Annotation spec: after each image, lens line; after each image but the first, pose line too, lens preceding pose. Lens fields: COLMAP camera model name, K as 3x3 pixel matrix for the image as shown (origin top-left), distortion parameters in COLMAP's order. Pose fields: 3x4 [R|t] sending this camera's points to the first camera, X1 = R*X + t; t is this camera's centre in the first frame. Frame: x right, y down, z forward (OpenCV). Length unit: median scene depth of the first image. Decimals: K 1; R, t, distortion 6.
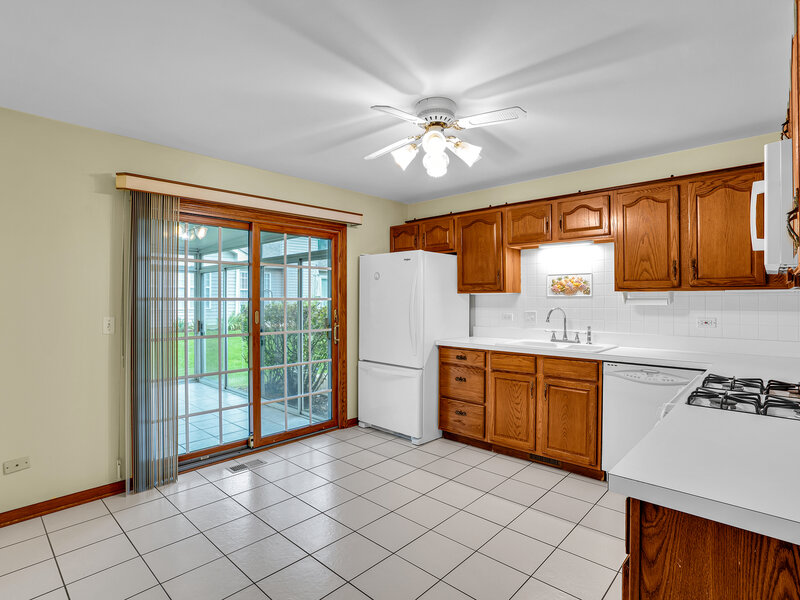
lens RADIAL K [[420.8, 0, 400.6], [0, 420.8, 294.4], [0, 0, 1]] dist [-0.023510, 0.002346]
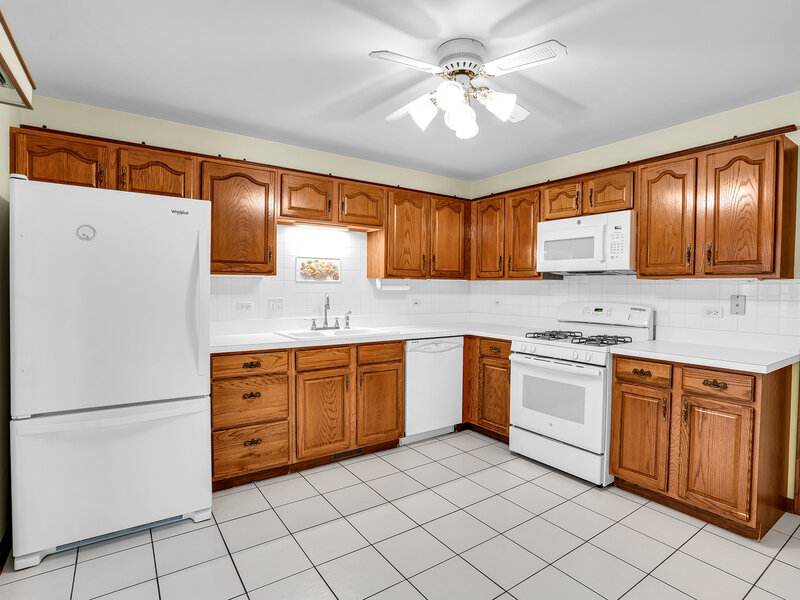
lens RADIAL K [[420.8, 0, 402.4], [0, 420.8, 303.4], [0, 0, 1]] dist [-0.023510, 0.002346]
pose [[0.219752, -0.027833, 0.975159, -0.519021], [-0.017639, 0.999316, 0.032497, 0.021254], [-0.975396, -0.024342, 0.219111, 0.645191]]
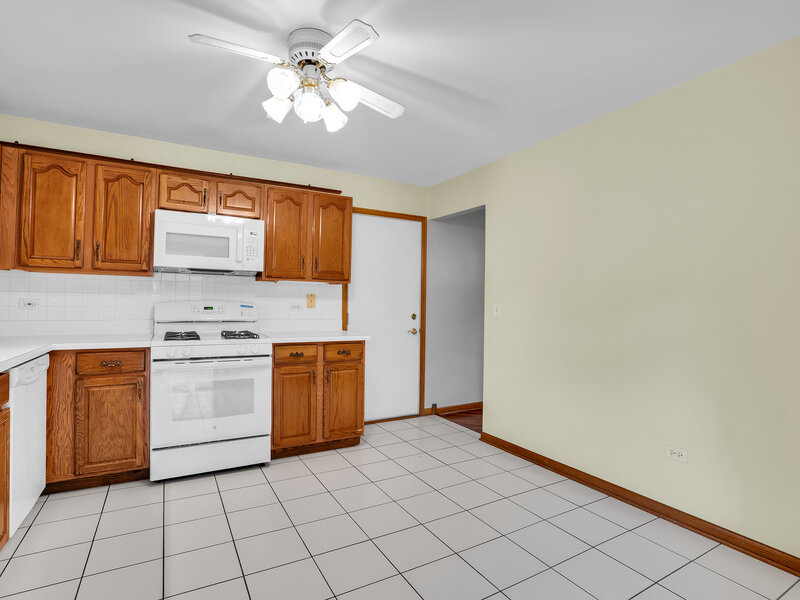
lens RADIAL K [[420.8, 0, 398.7], [0, 420.8, 299.7], [0, 0, 1]] dist [-0.023510, 0.002346]
pose [[-0.946109, -0.003749, 0.323826, -0.264591], [-0.011216, 0.999712, -0.021196, 0.050670], [-0.323653, -0.023686, -0.945879, 1.127569]]
